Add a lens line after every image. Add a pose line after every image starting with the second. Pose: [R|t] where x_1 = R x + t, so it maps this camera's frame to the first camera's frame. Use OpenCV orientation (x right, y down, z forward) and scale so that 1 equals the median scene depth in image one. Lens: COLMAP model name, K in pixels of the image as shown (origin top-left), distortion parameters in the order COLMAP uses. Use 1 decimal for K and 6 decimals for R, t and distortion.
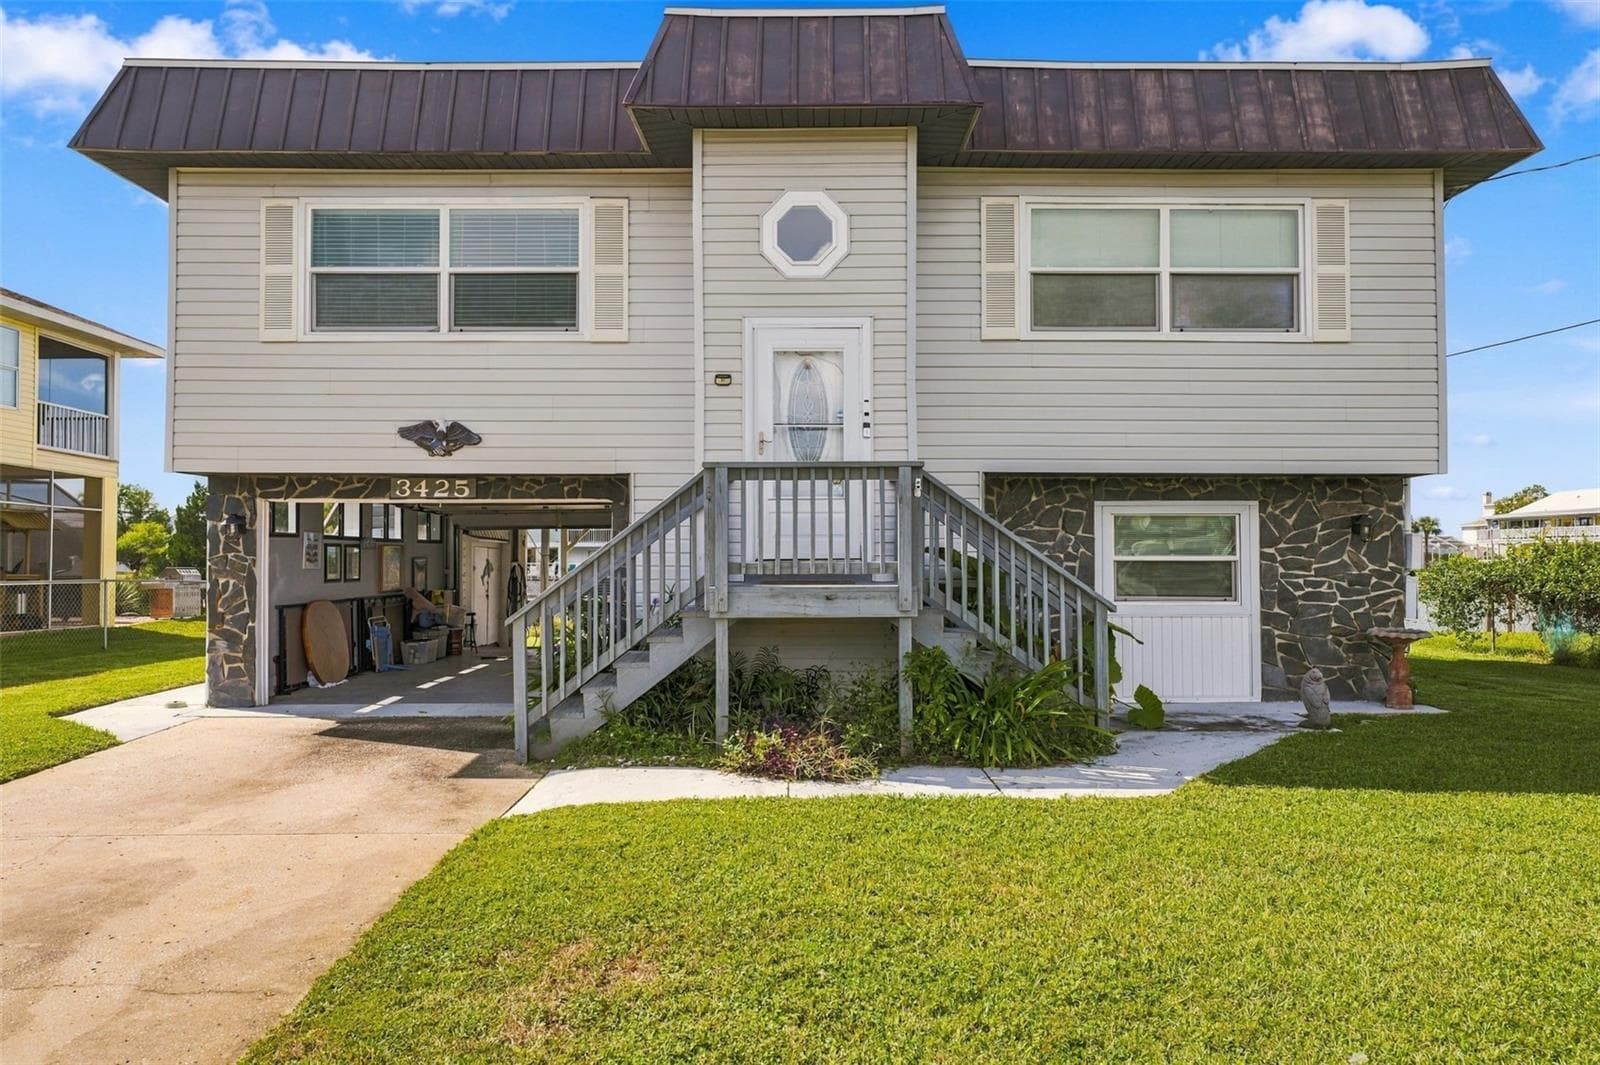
lens RADIAL K [[1082.8, 0, 793.3], [0, 1082.8, 534.5], [0, 0, 1]] dist [-0.009048, -0.012609]
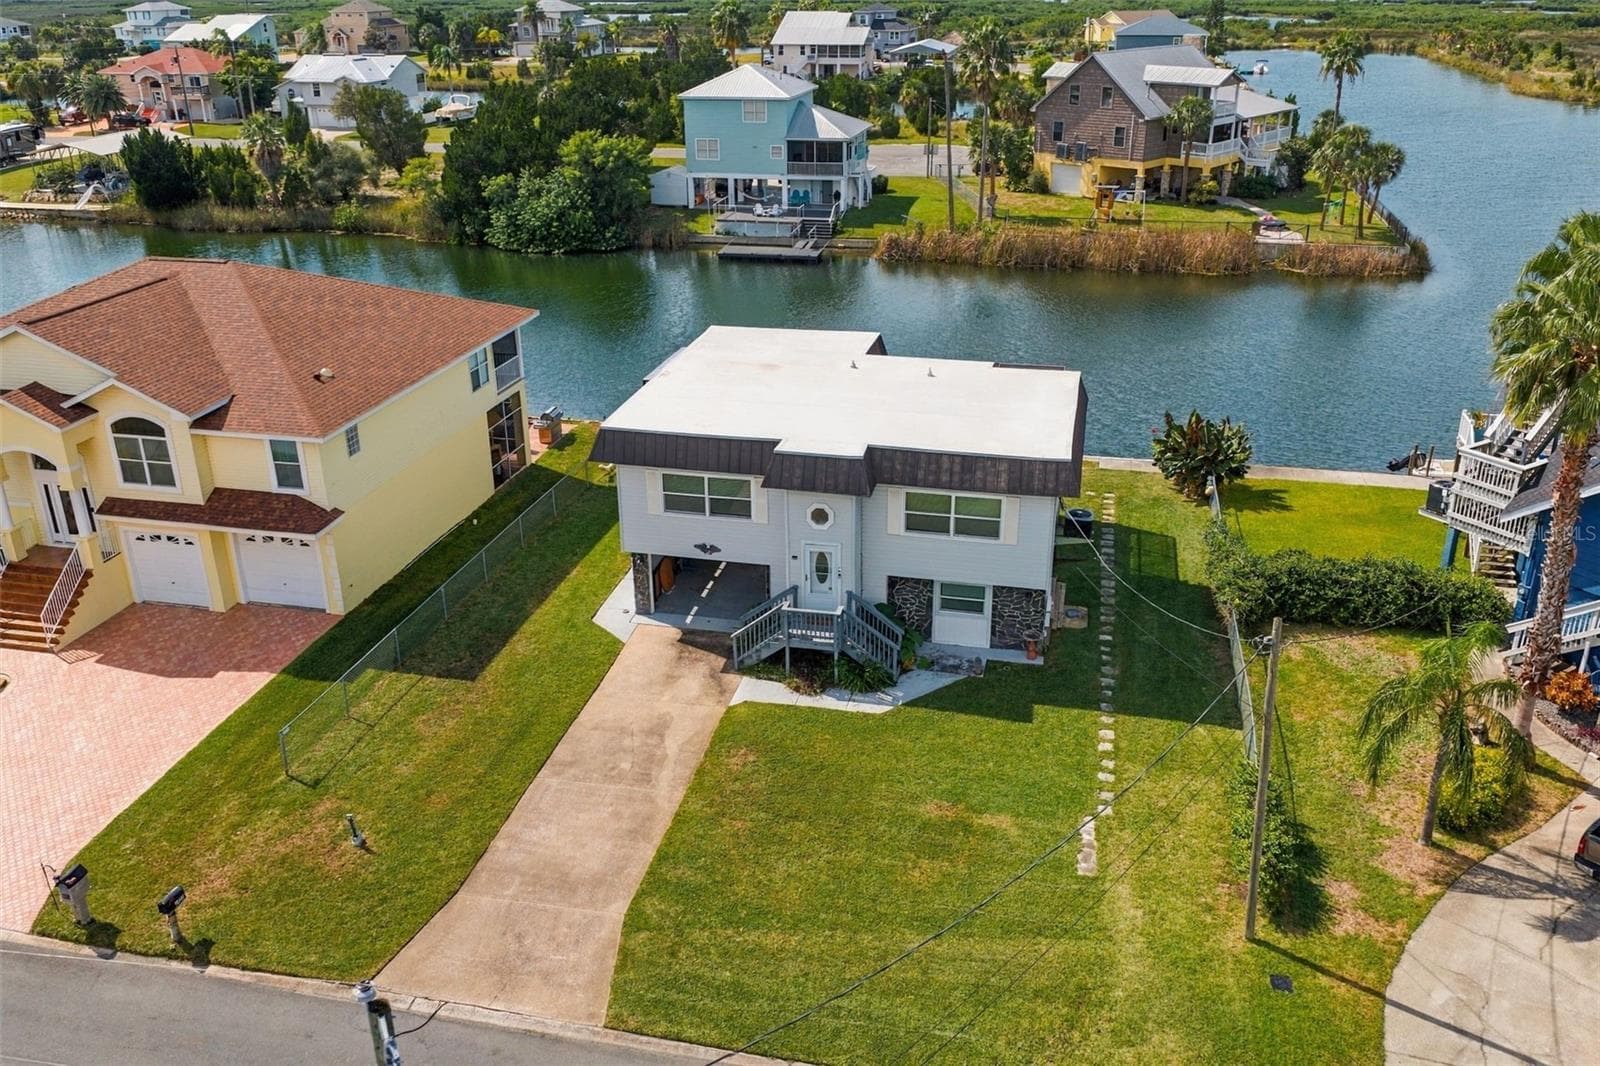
lens RADIAL K [[1333.9, 0, 795.3], [0, 1333.9, 541.3], [0, 0, 1]] dist [0.023839, -0.038262]
pose [[0.974856, 0.080700, -0.207708, 0.675298], [0.013990, 0.908114, 0.418488, -1.653296], [0.222395, -0.410872, 0.884152, -2.202130]]
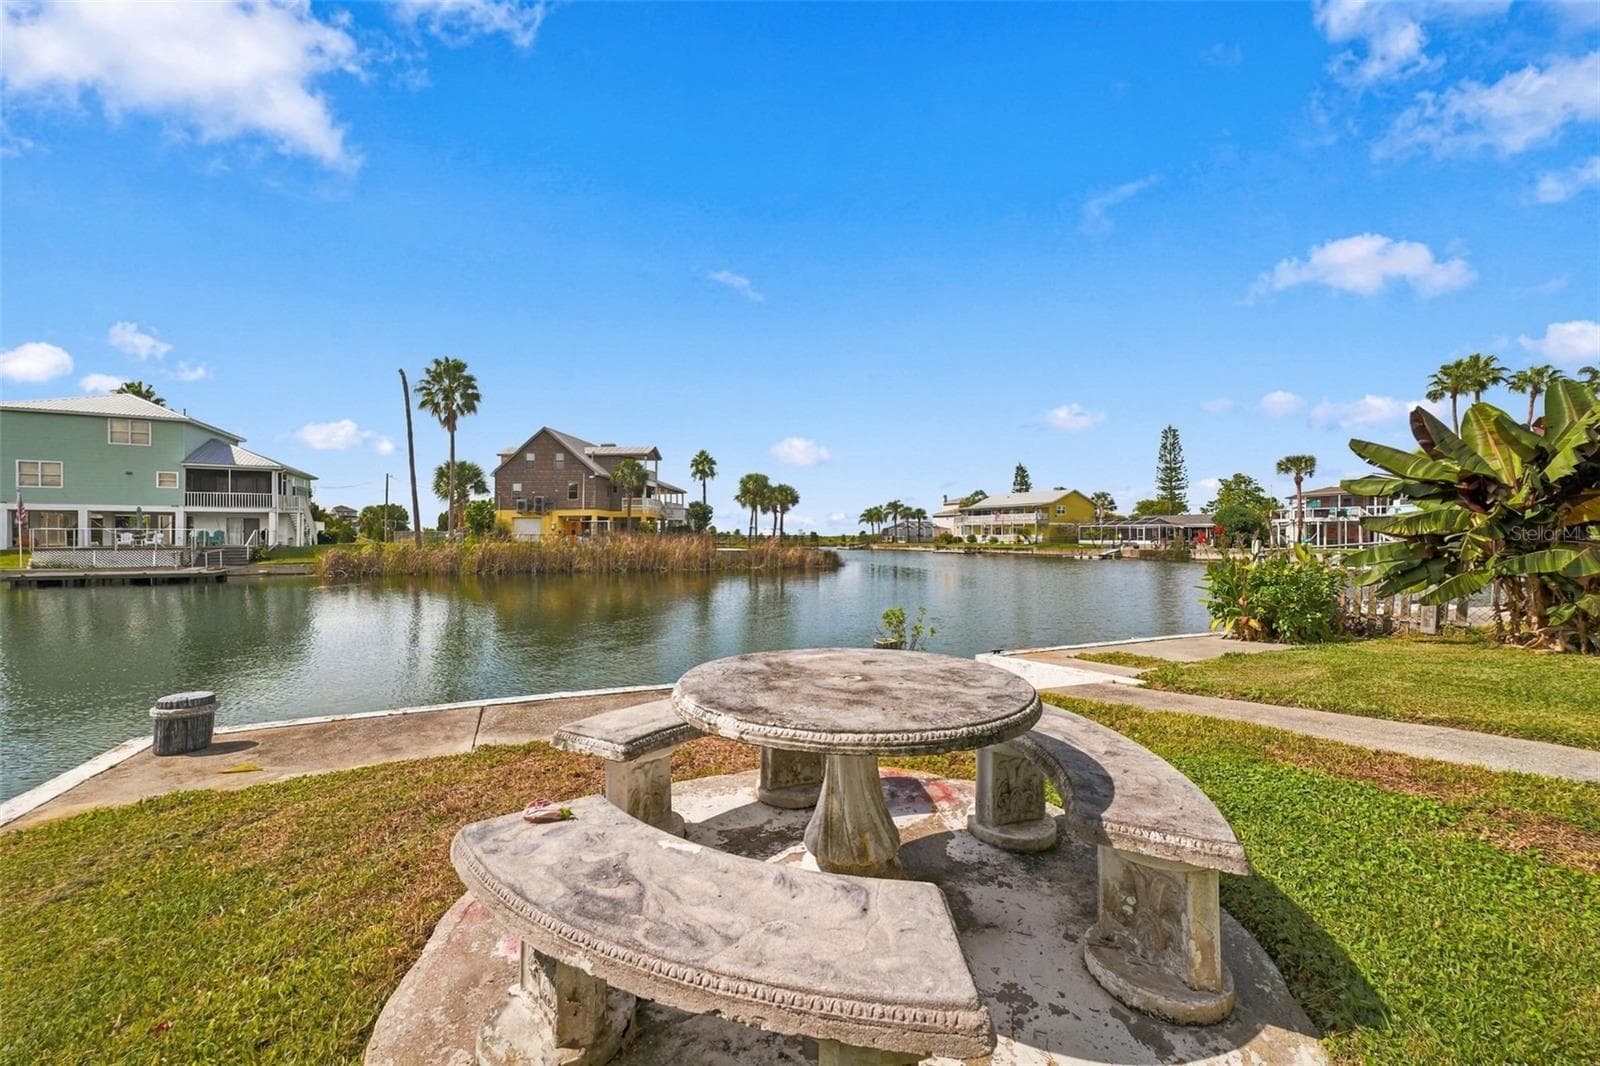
lens RADIAL K [[645.3, 0, 805.1], [0, 645.3, 538.5], [0, 0, 1]] dist [0.001949, 0.004199]
pose [[0.901533, 0.002560, 0.432703, 0.074600], [-0.013445, 0.999665, 0.022098, 0.120221], [-0.432502, -0.025740, 0.901265, 2.321605]]
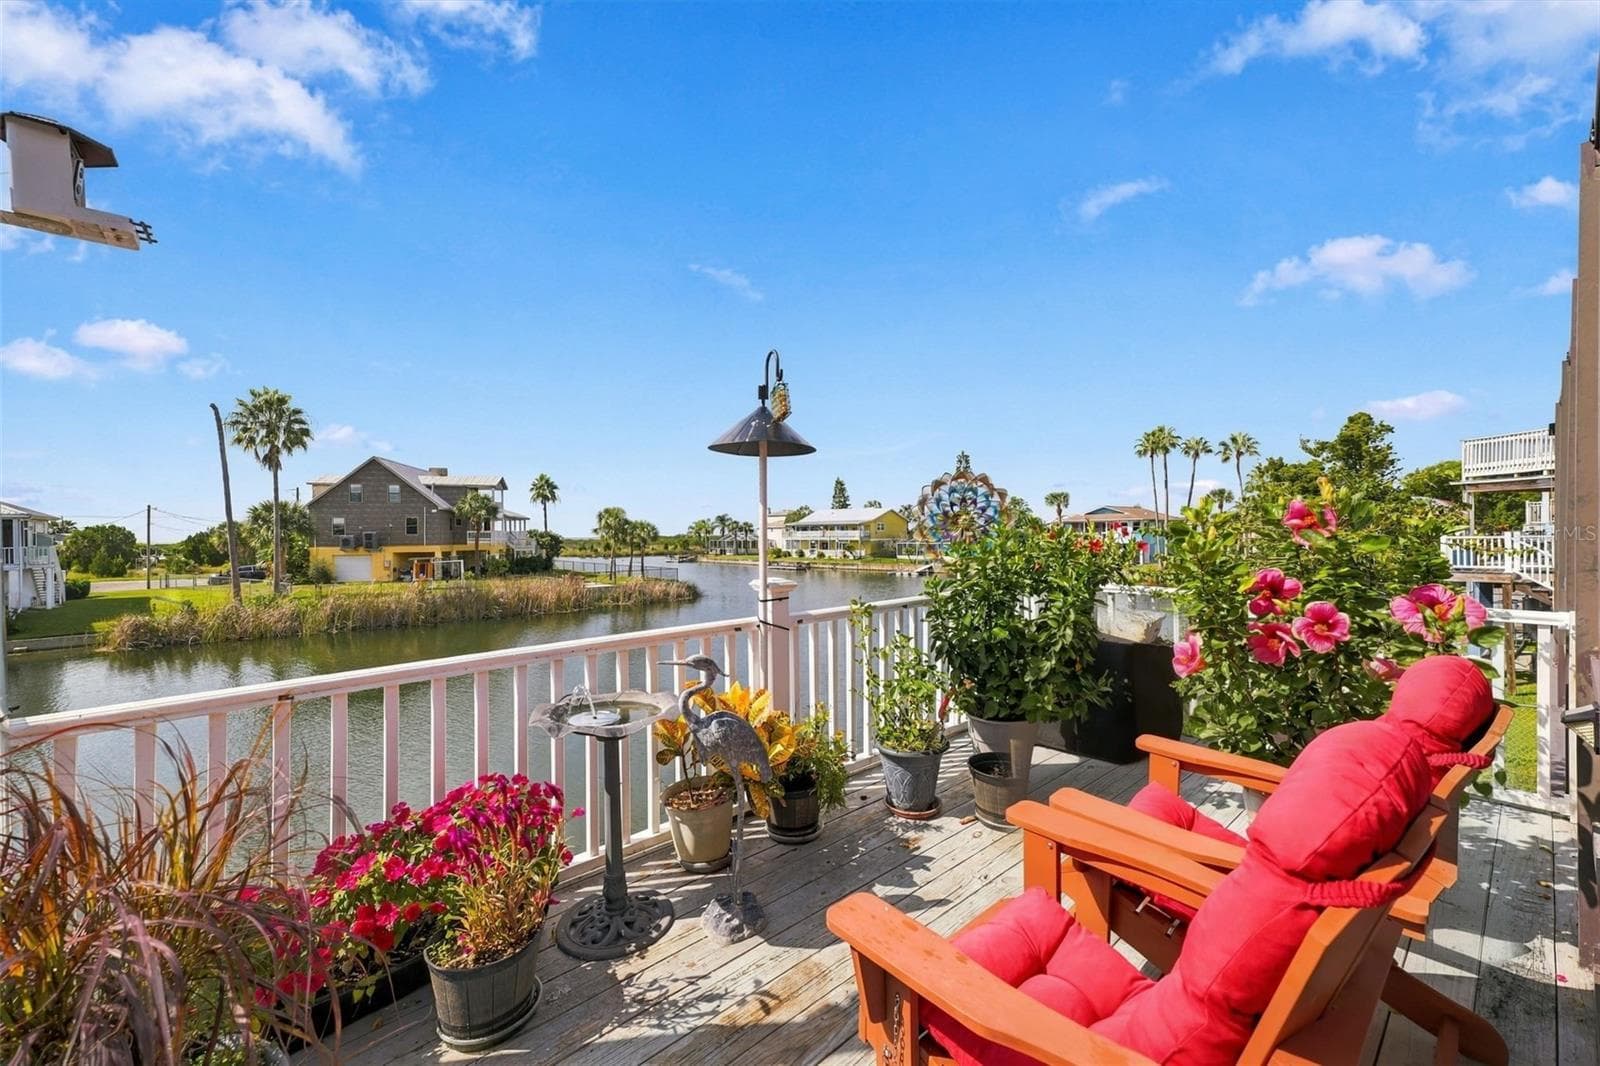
lens RADIAL K [[639.0, 0, 800.3], [0, 639.0, 536.8], [0, 0, 1]] dist [0.032309, 0.000592]
pose [[0.743483, -0.009502, 0.668687, -0.513835], [-0.006069, 0.999762, 0.020955, -0.200610], [-0.668727, -0.019638, 0.743249, 2.232516]]
